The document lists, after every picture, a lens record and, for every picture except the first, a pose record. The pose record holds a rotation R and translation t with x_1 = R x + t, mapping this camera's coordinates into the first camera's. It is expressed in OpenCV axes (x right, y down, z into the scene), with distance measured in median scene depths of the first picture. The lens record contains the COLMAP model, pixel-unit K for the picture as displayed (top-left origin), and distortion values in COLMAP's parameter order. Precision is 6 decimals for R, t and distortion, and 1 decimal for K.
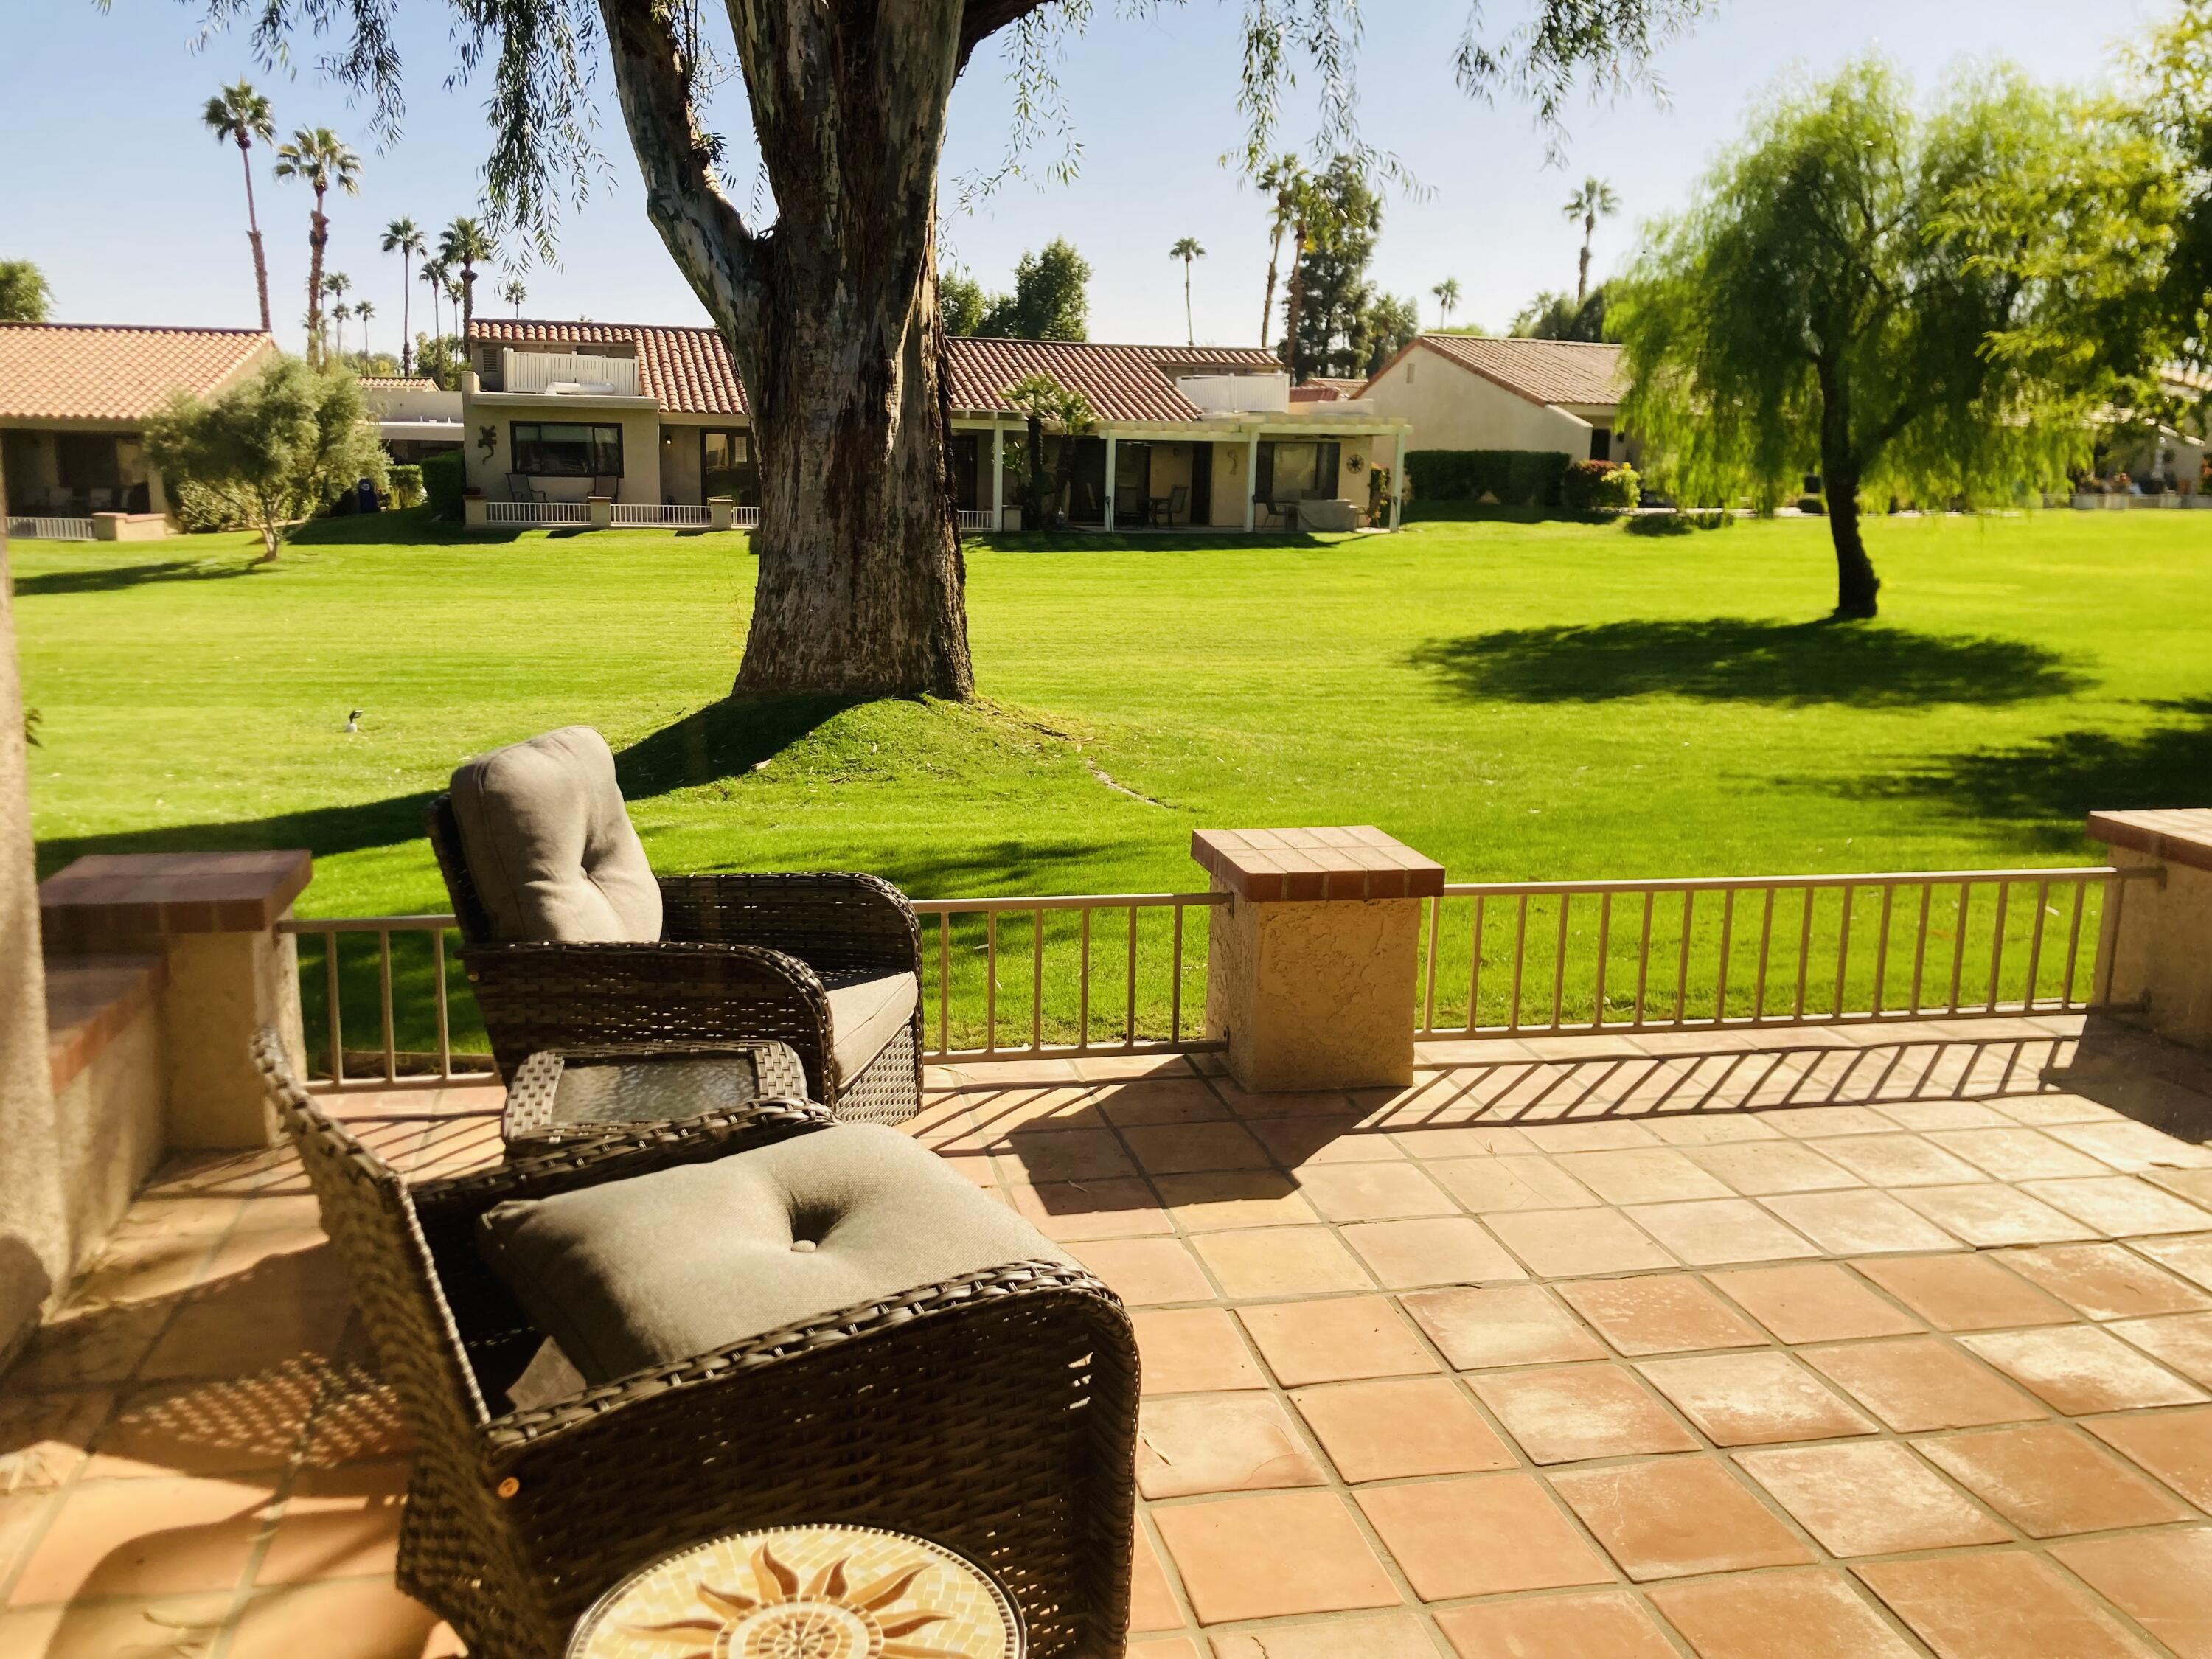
lens RADIAL K [[1807.3, 0, 1104.1], [0, 1807.3, 822.6], [0, 0, 1]] dist [0.035709, -0.021589]
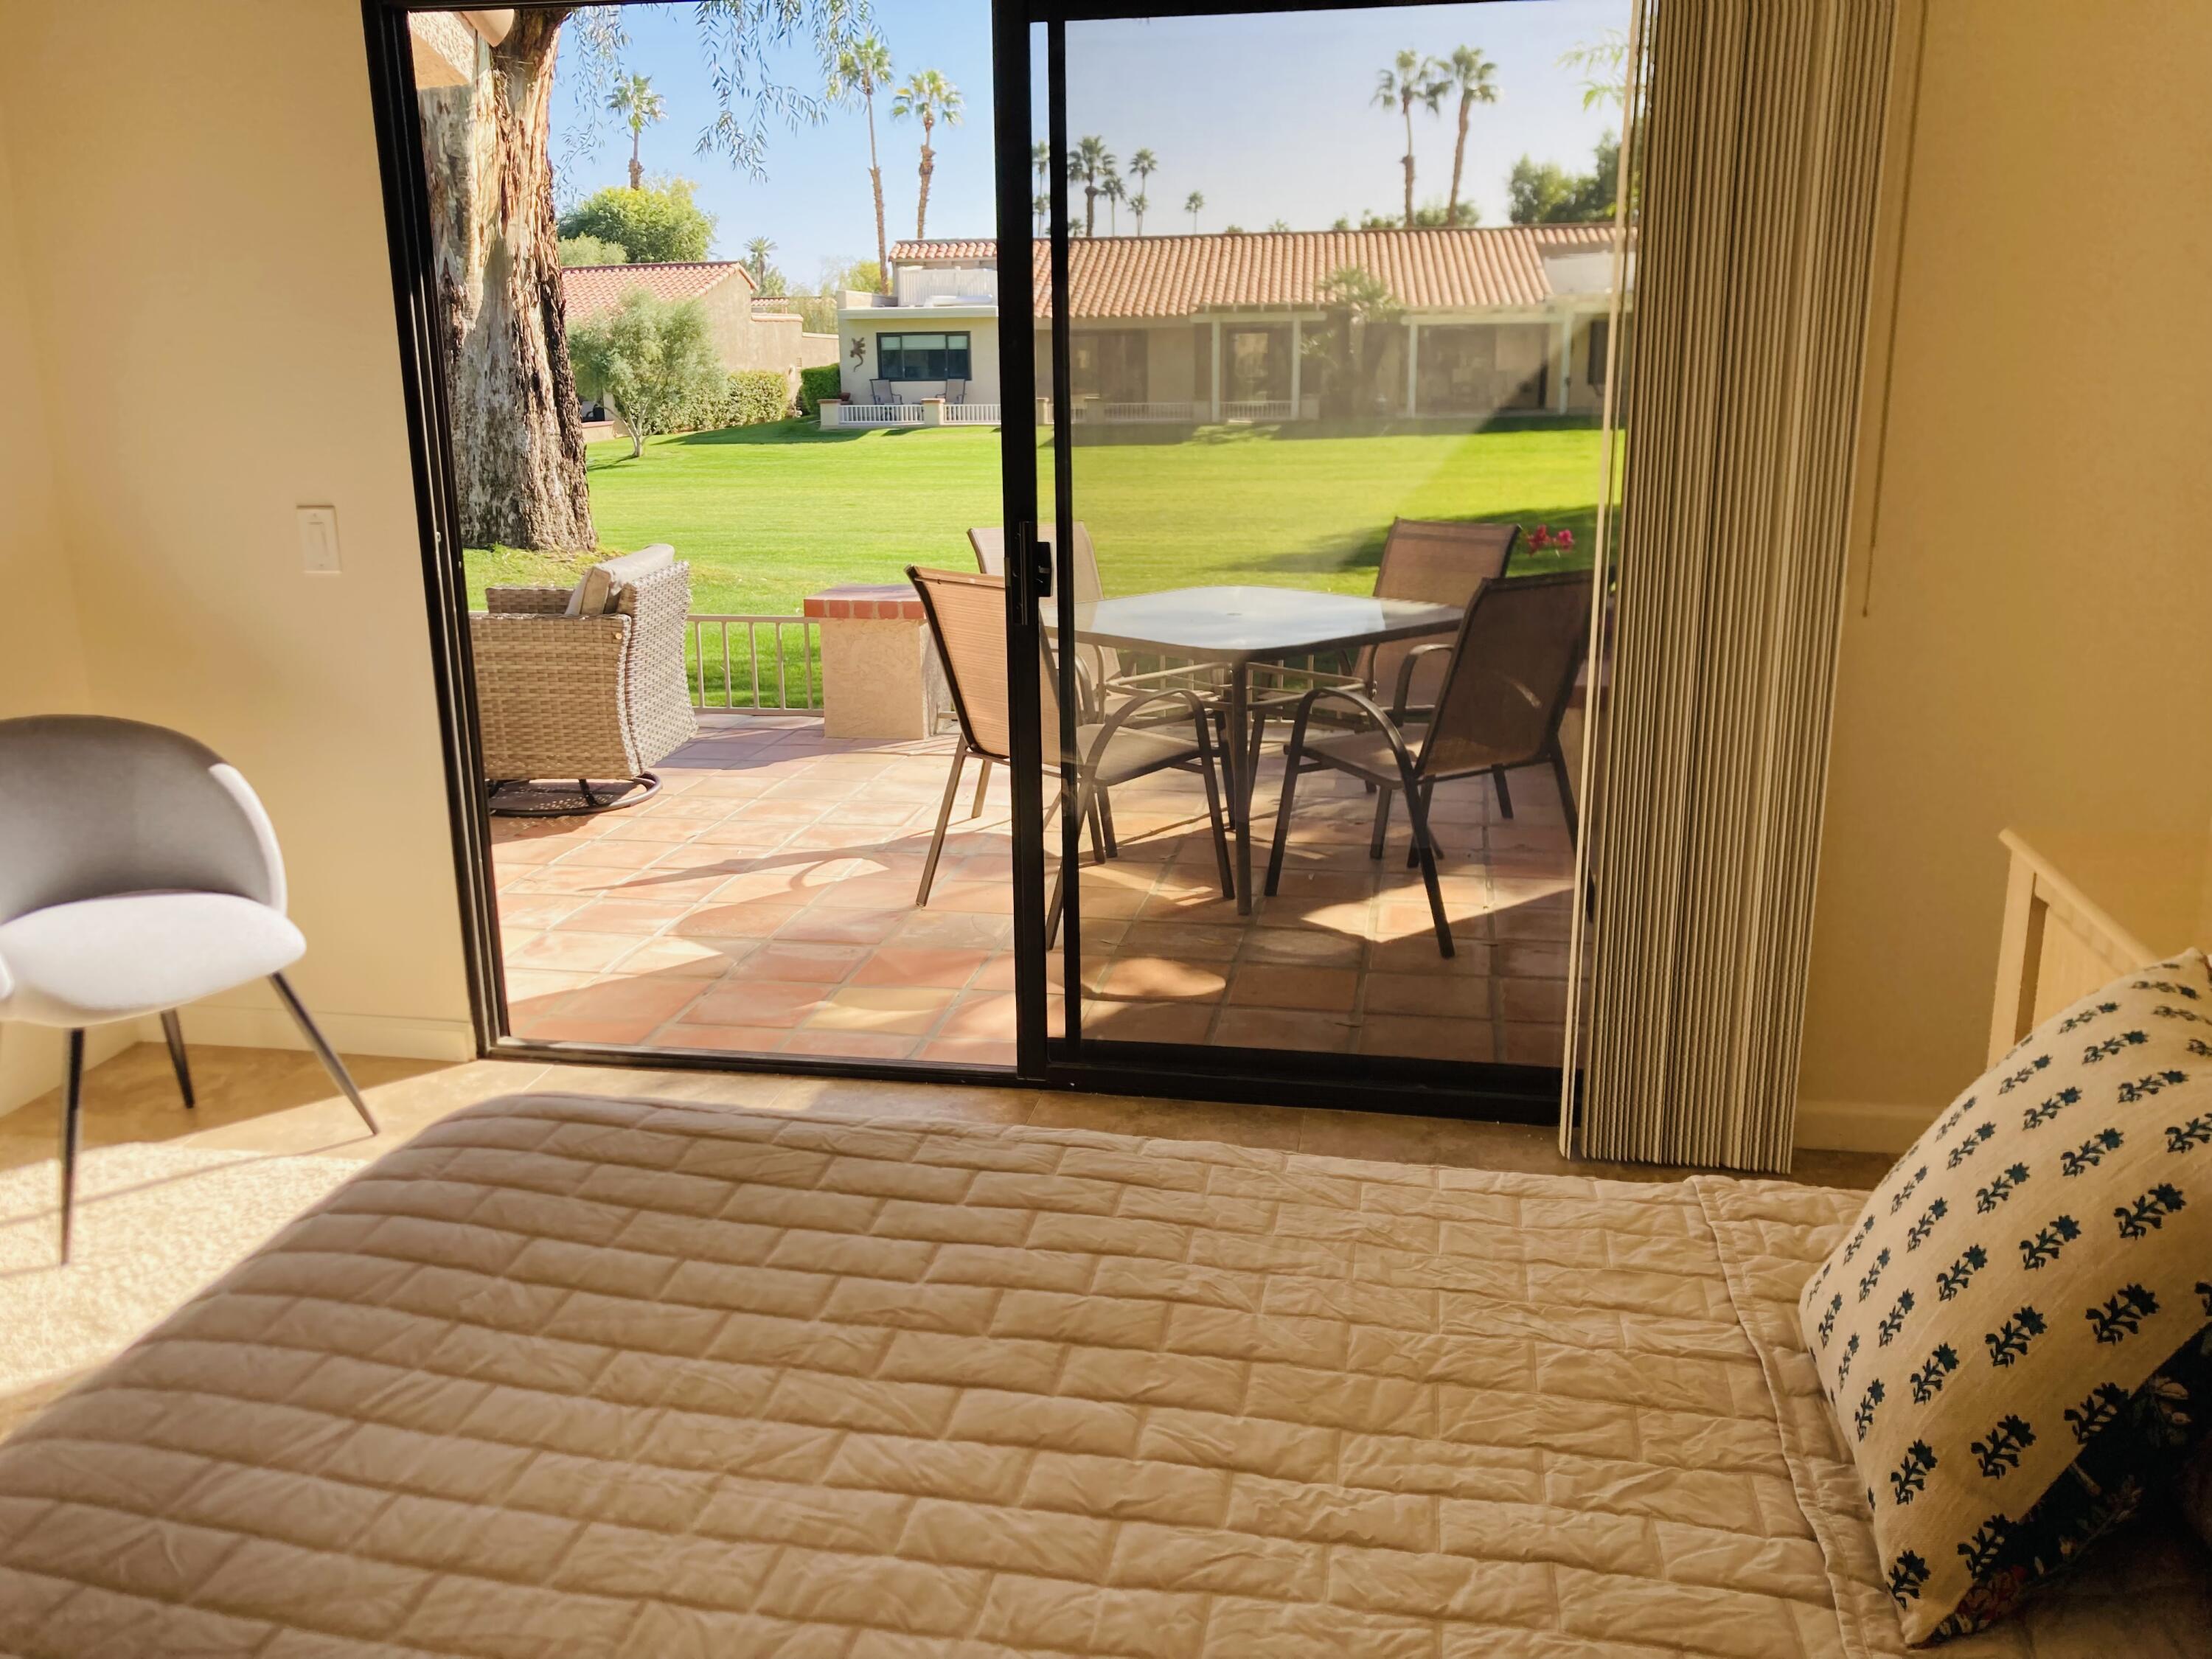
lens RADIAL K [[1796.8, 0, 1073.4], [0, 1796.8, 863.1], [0, 0, 1]] dist [0.055140, -0.191266]
pose [[0.915759, 0.078940, -0.393897, 0.246293], [-0.048806, 0.995102, 0.085960, 0.007601], [0.398753, -0.059494, 0.915126, -0.009653]]
